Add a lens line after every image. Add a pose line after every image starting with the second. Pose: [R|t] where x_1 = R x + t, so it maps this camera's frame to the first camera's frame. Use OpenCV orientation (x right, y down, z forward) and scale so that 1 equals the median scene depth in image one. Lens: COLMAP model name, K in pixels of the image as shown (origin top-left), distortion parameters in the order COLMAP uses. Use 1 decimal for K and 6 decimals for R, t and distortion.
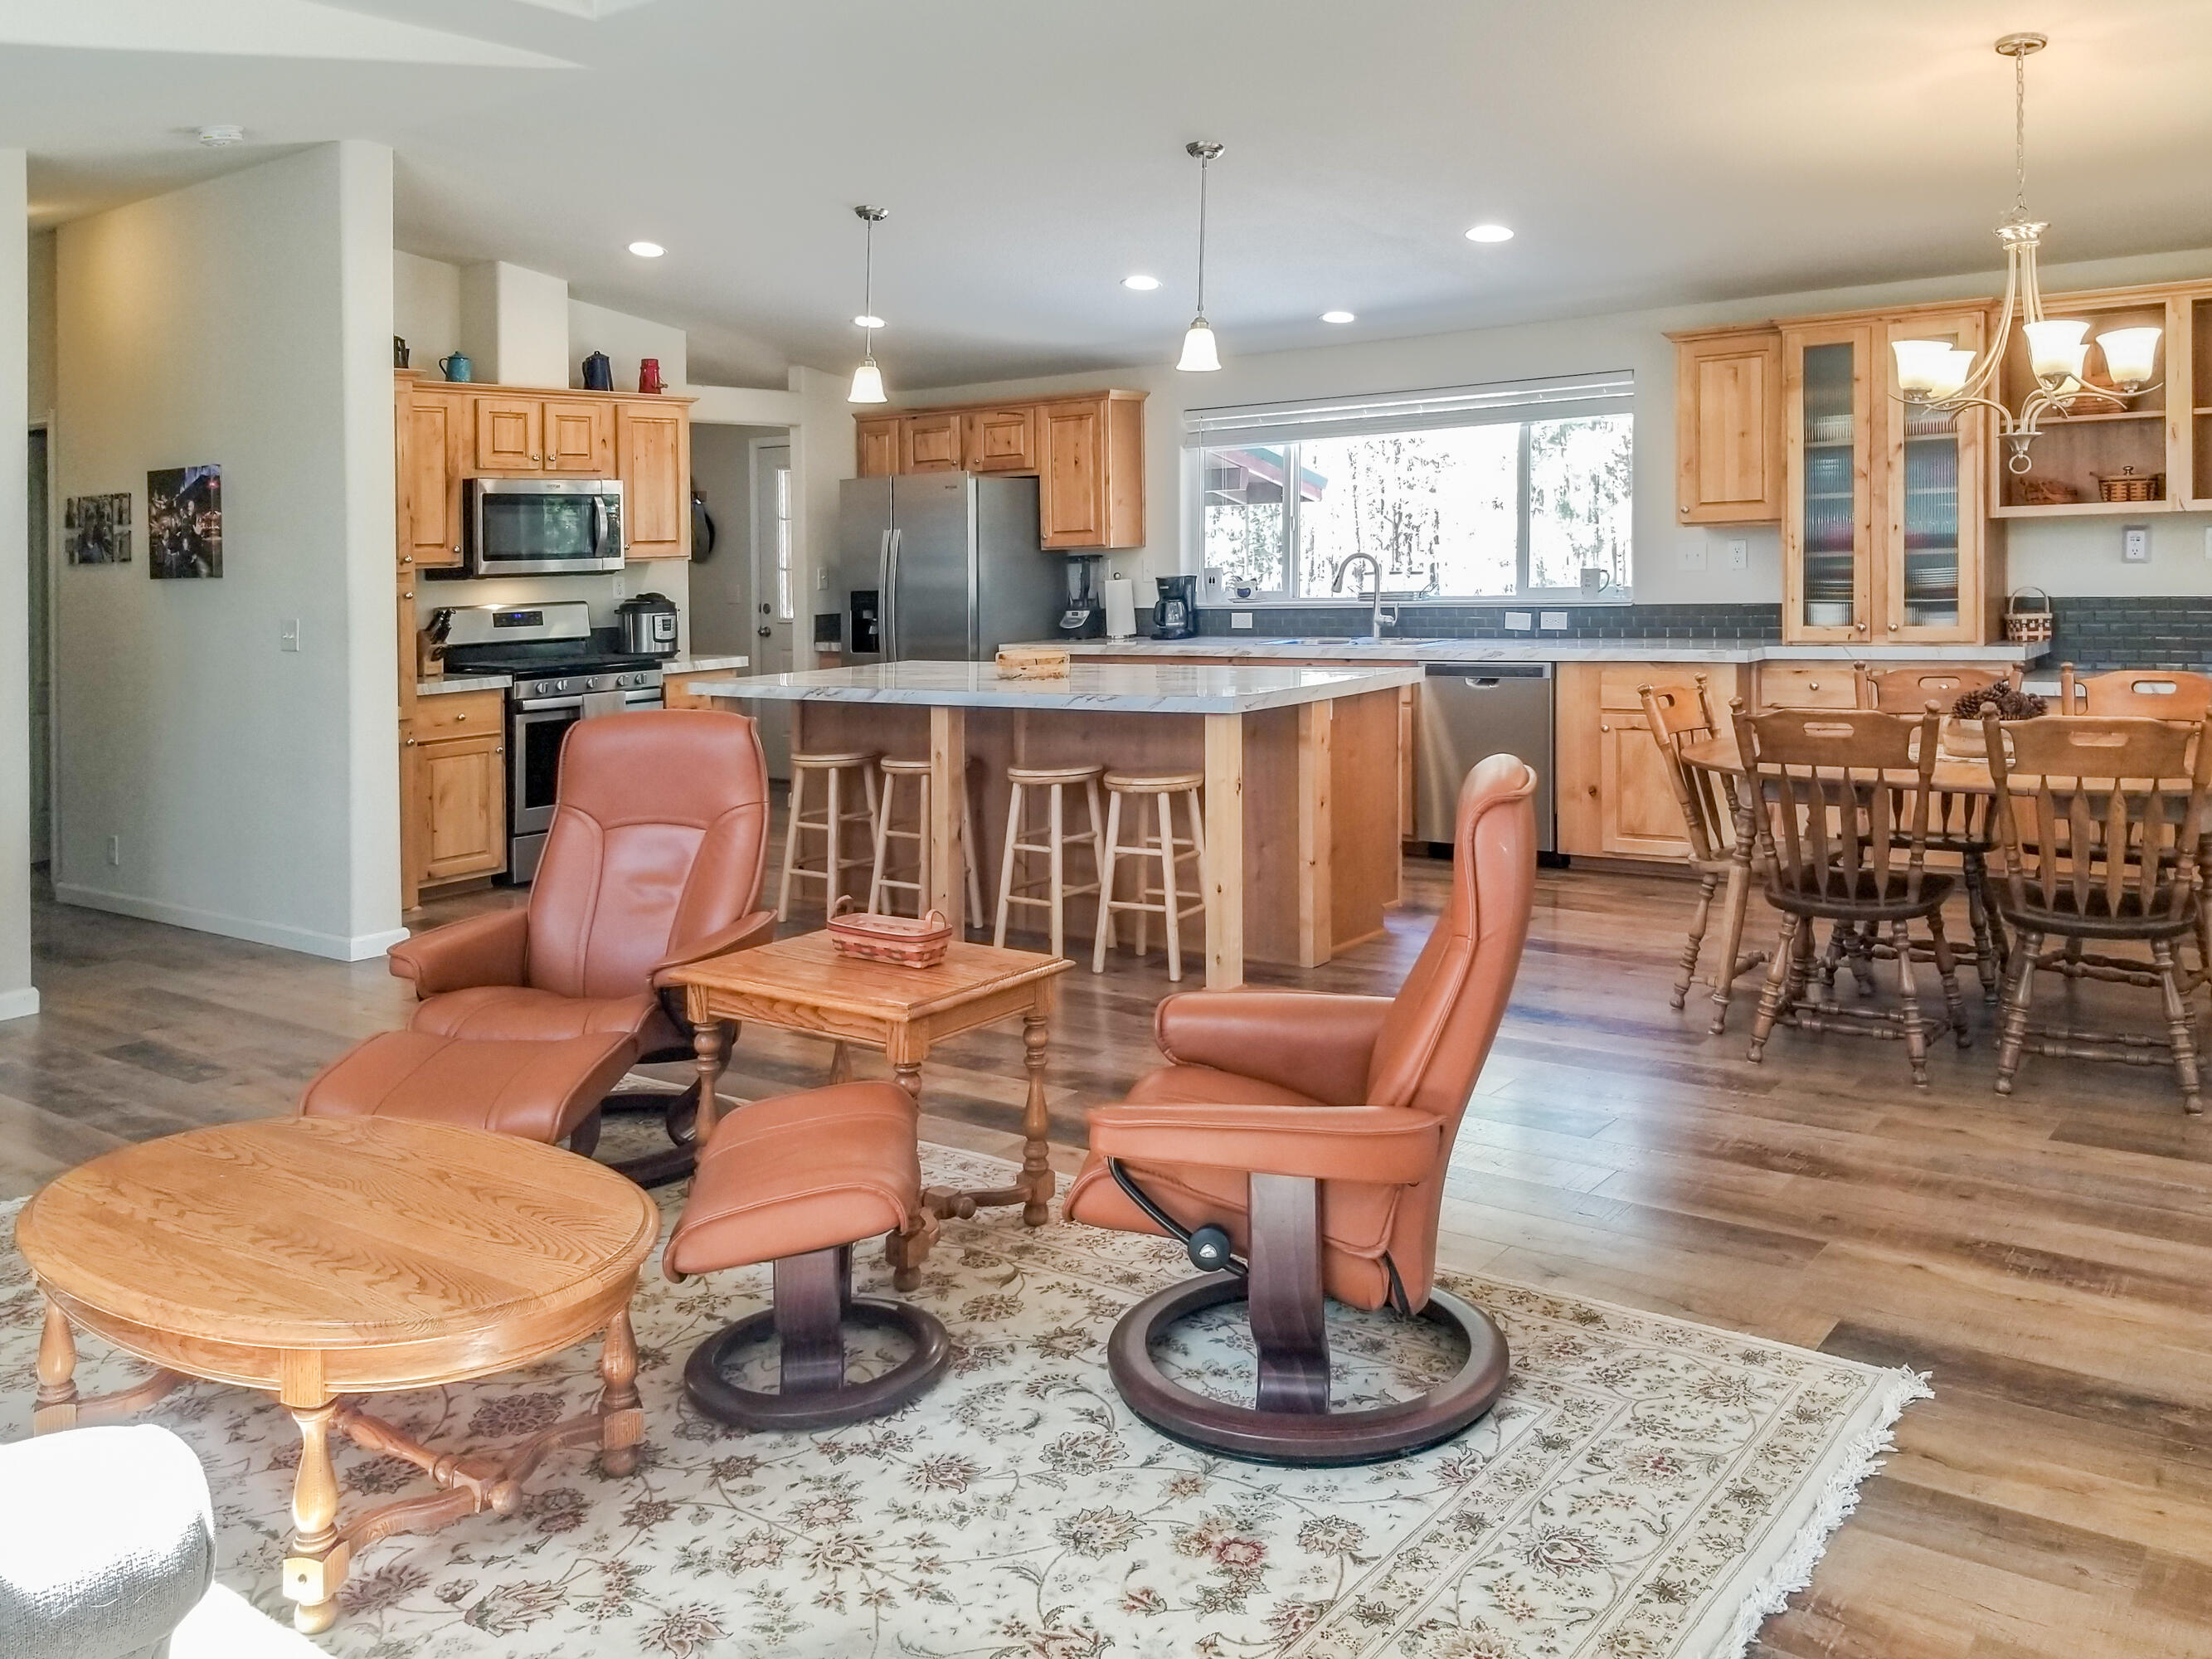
lens RADIAL K [[1836.5, 0, 1137.1], [0, 1836.5, 696.2], [0, 0, 1]] dist [0.080543, -0.142766]
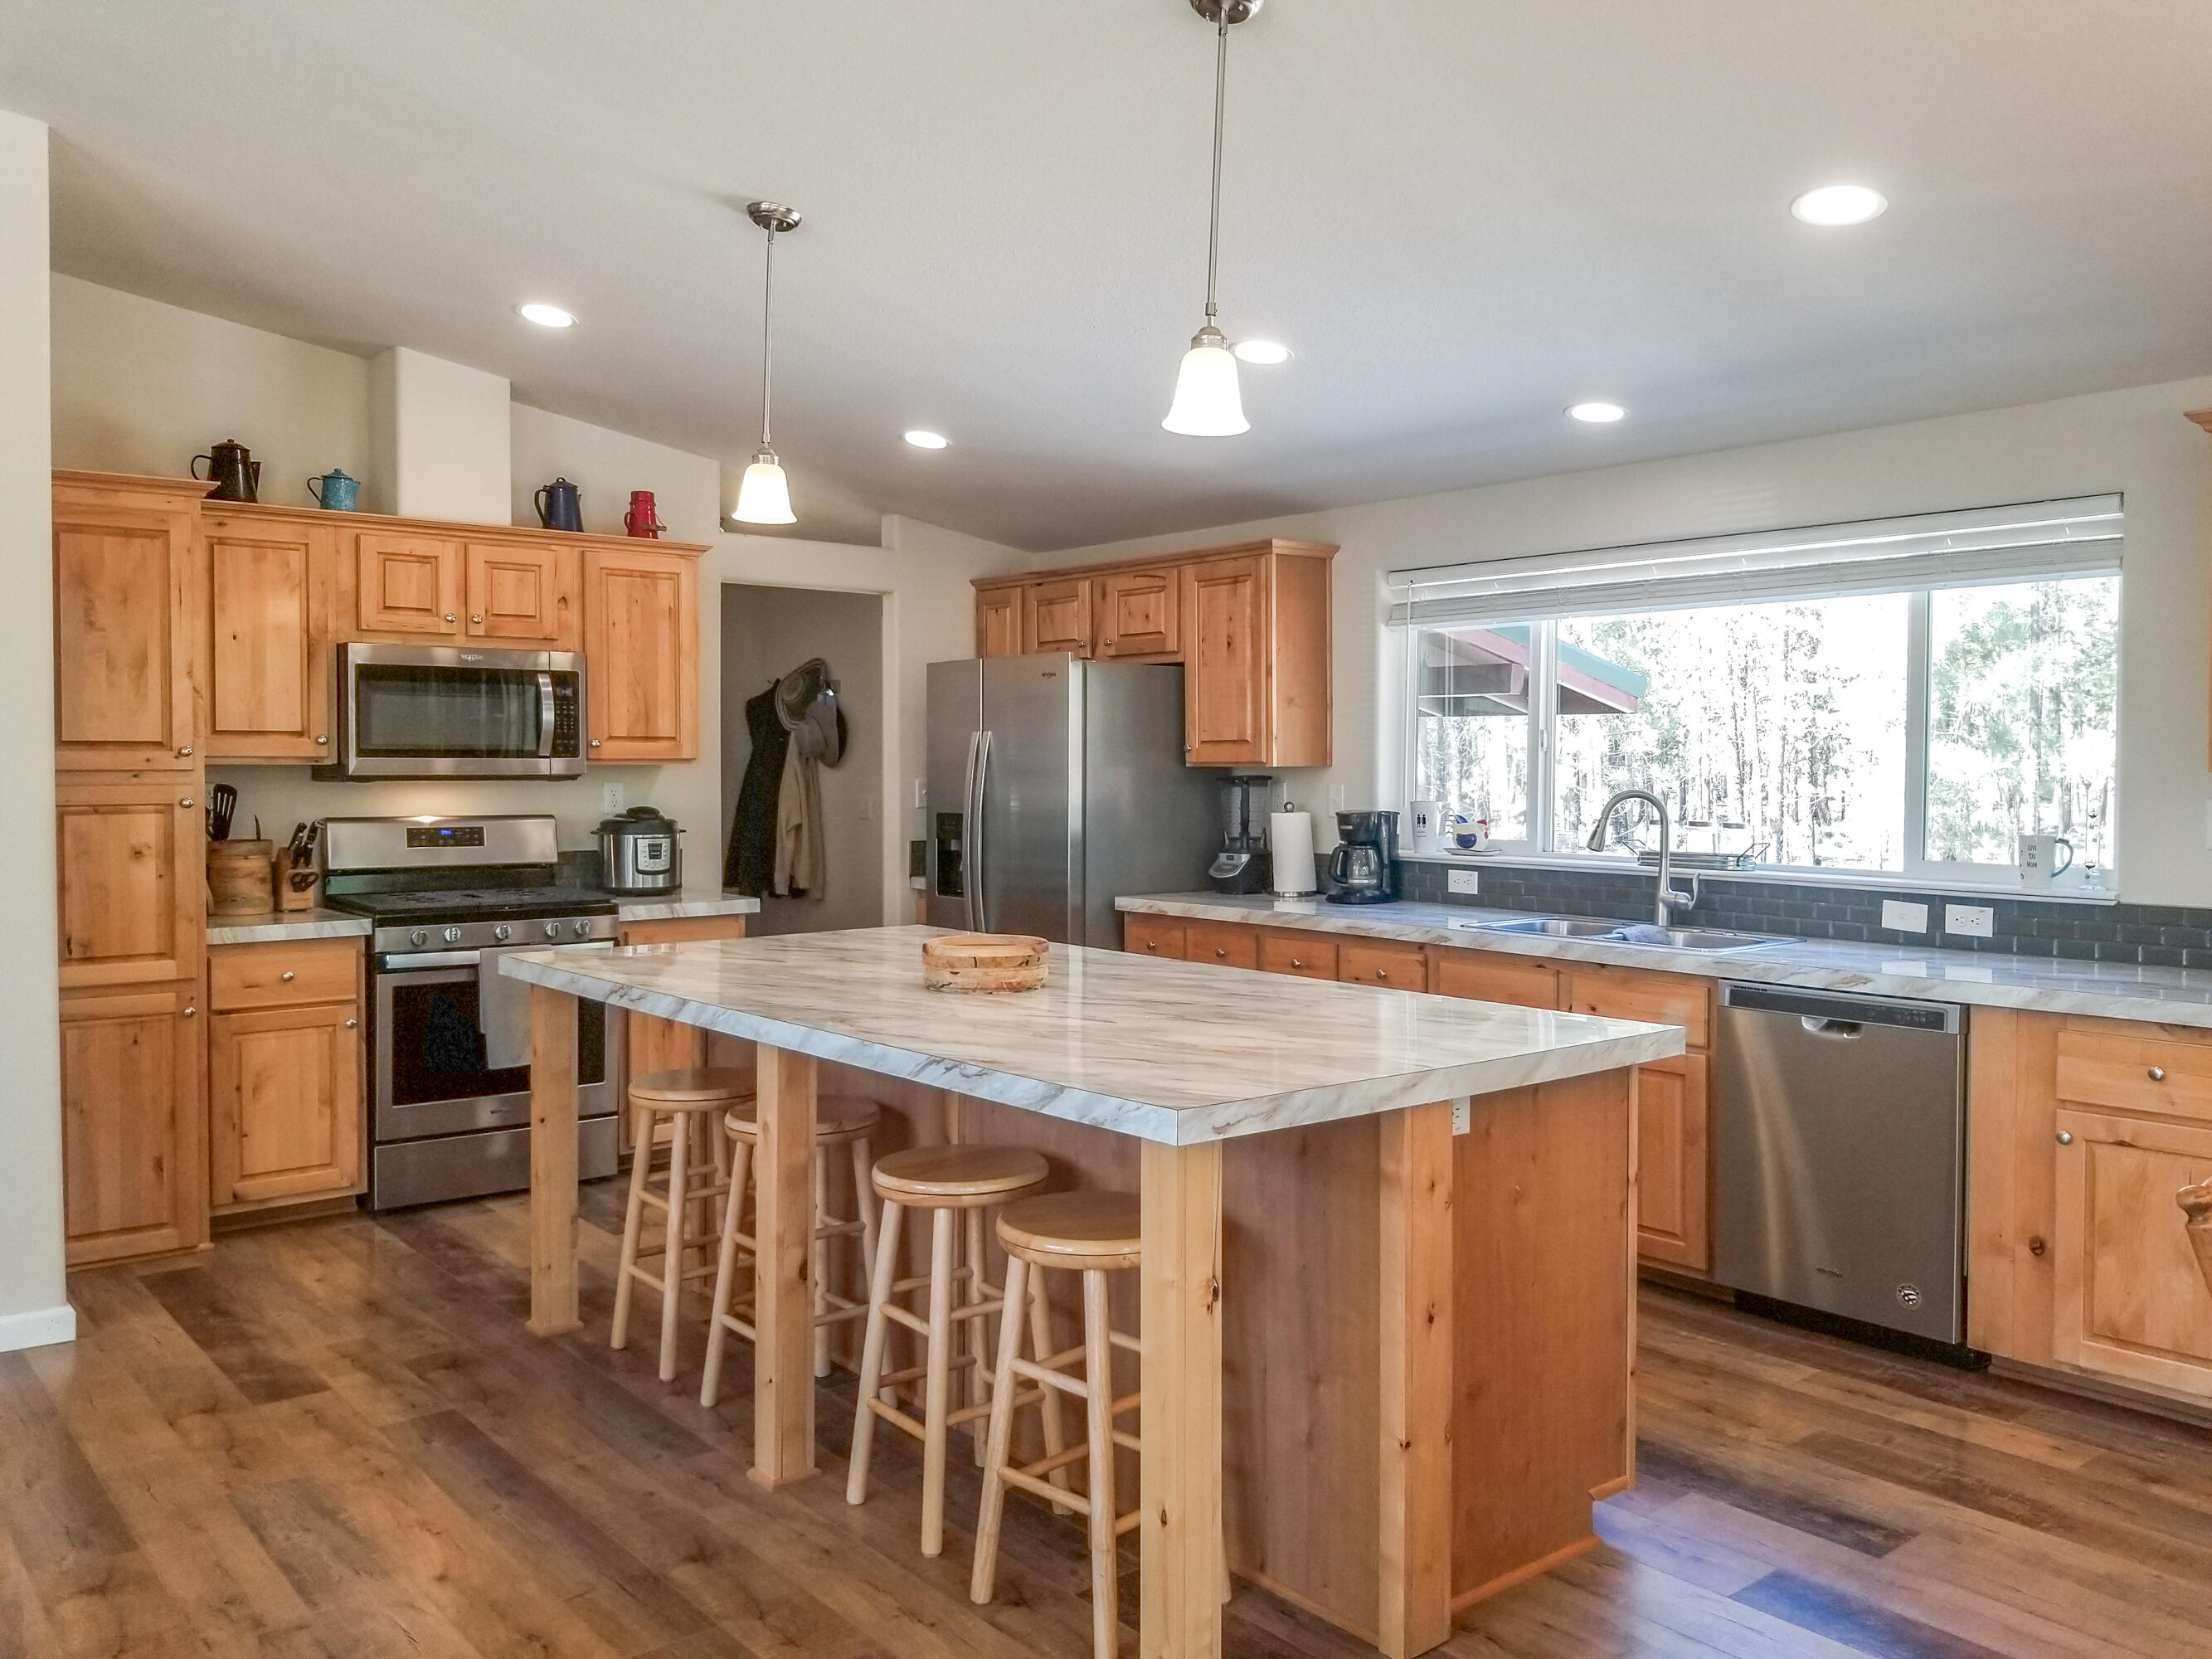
lens RADIAL K [[1763.0, 0, 1111.3], [0, 1763.0, 770.0], [0, 0, 1]] dist [0.074957, -0.126857]
pose [[0.972237, 0.036142, -0.231189, 0.092948], [-0.052666, 0.996448, -0.065708, -0.038054], [0.227993, 0.076060, 0.970687, 0.395674]]
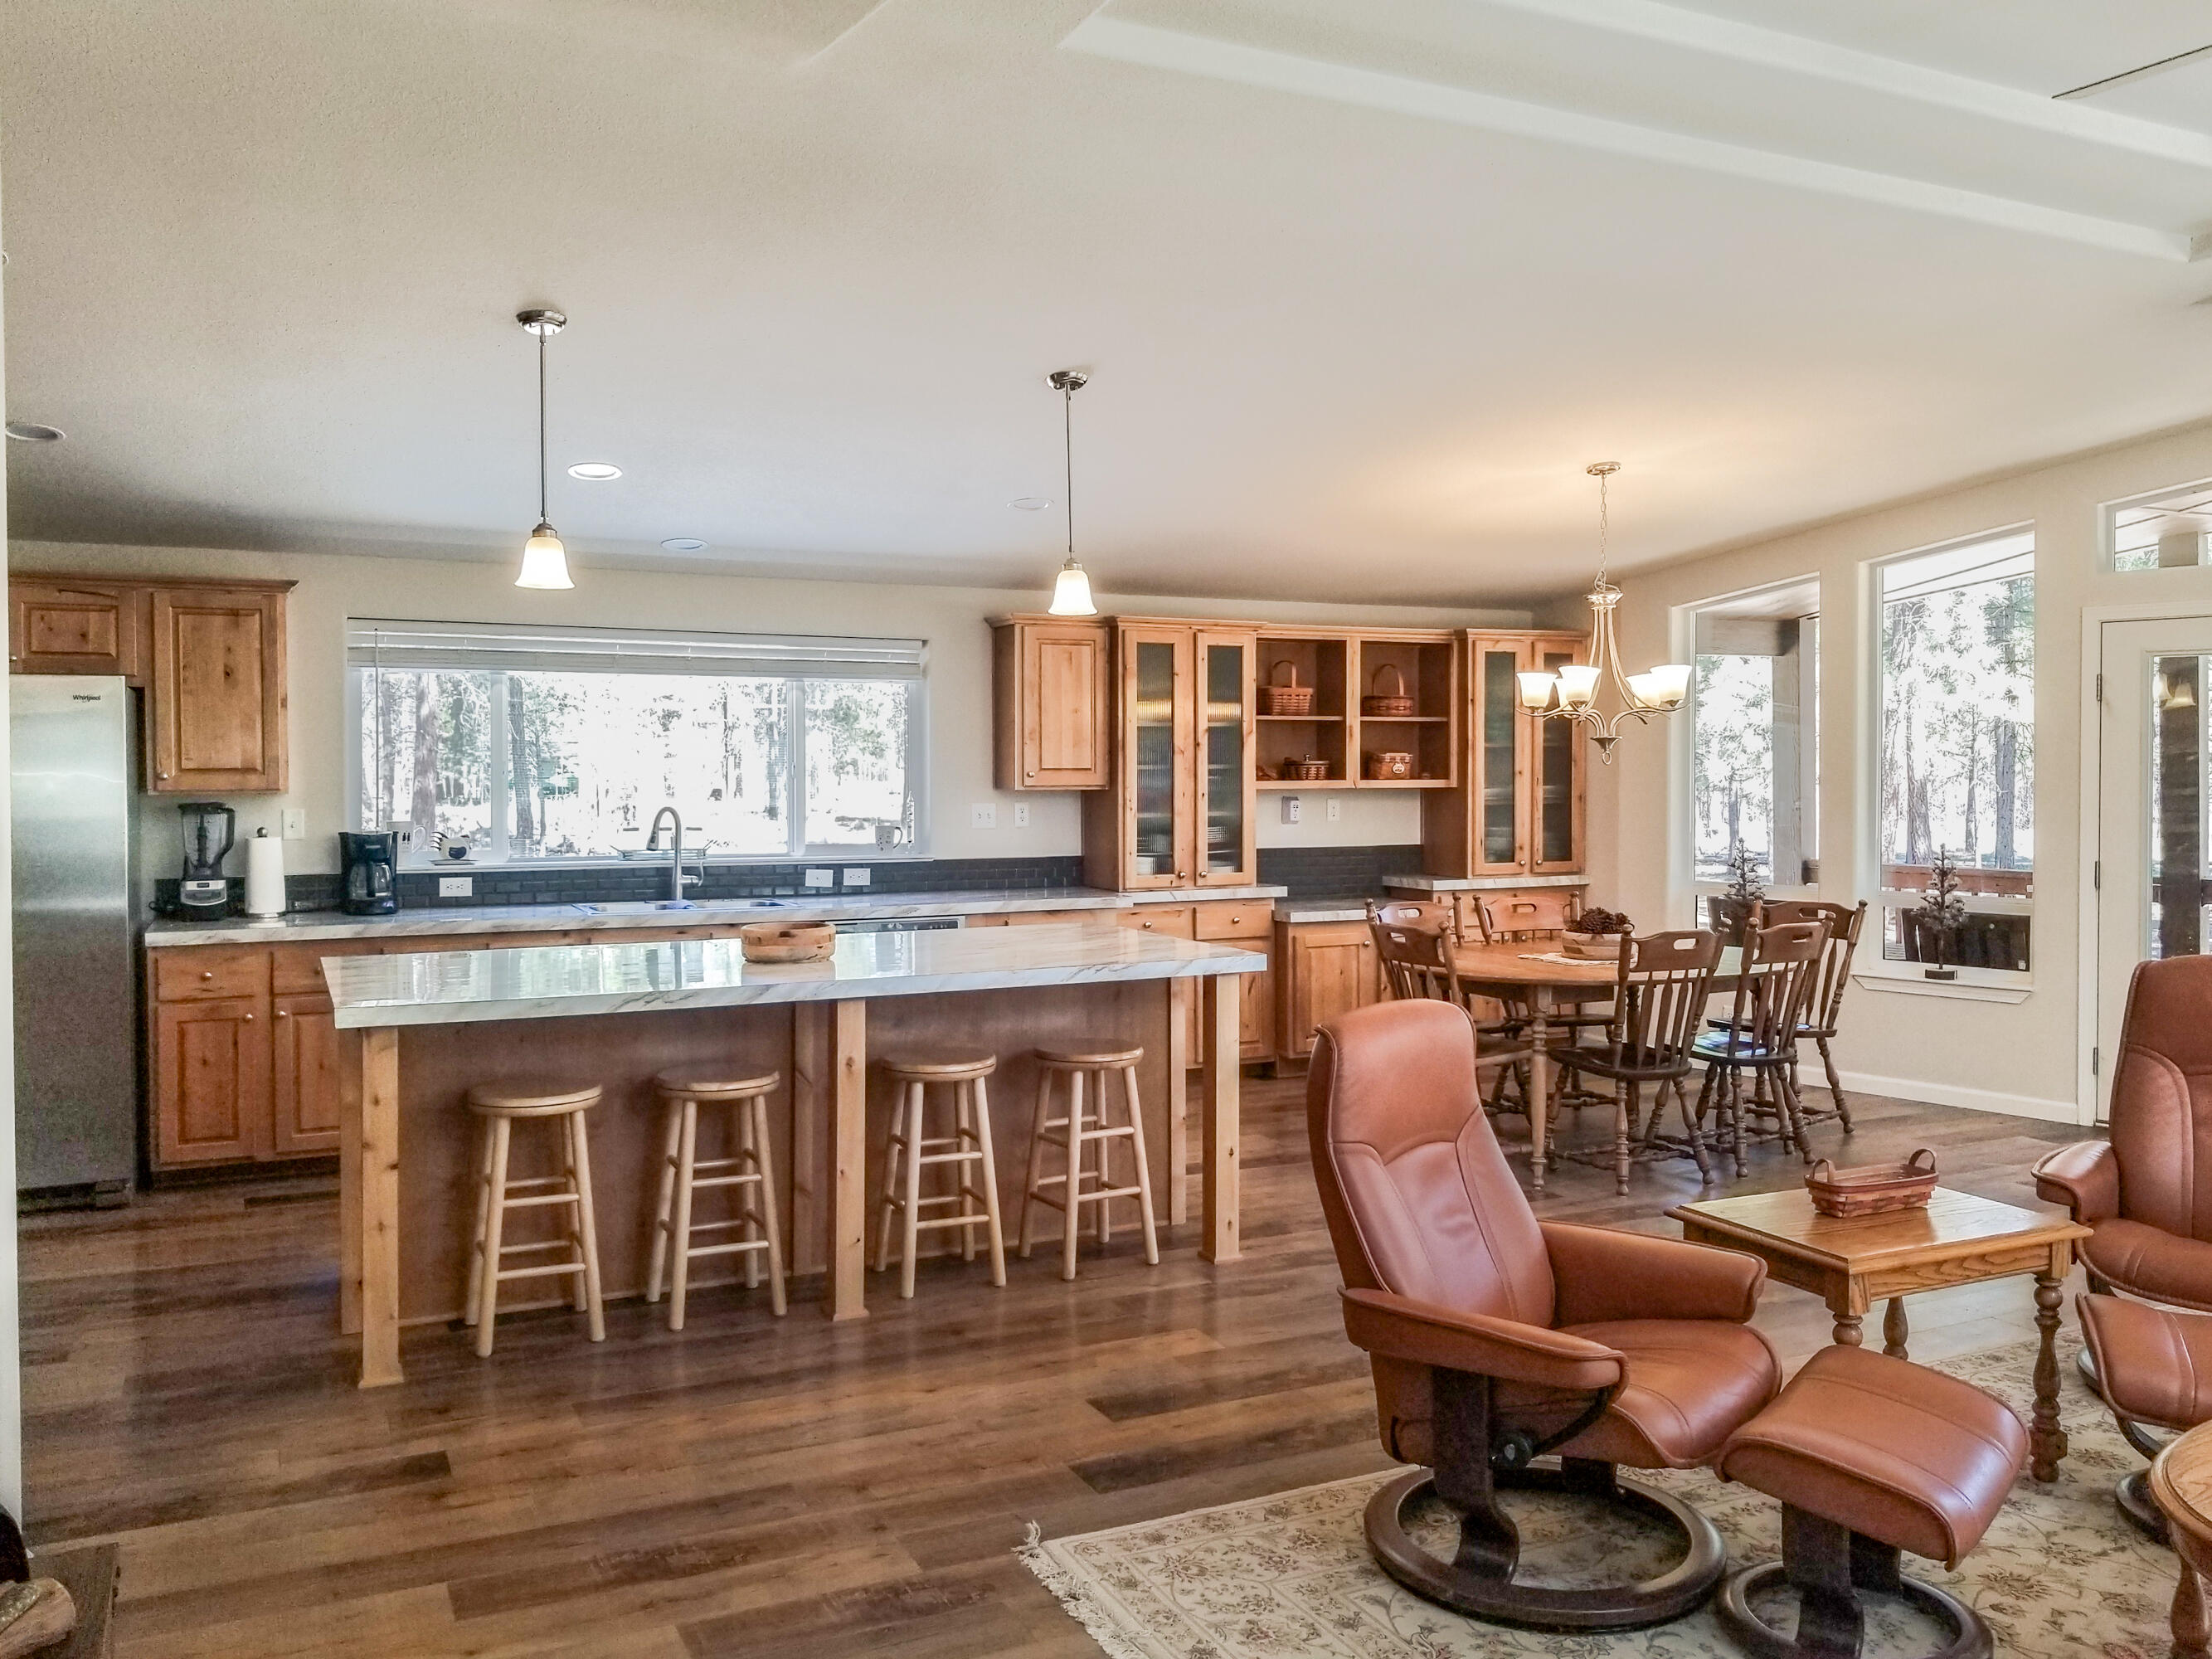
lens RADIAL K [[1722.6, 0, 1117.3], [0, 1722.6, 797.6], [0, 0, 1]] dist [0.038553, -0.069385]
pose [[0.455515, 0.018866, 0.890028, -0.568596], [0.057494, 0.997065, -0.050560, -0.029210], [-0.888369, 0.074202, 0.453093, 0.453341]]
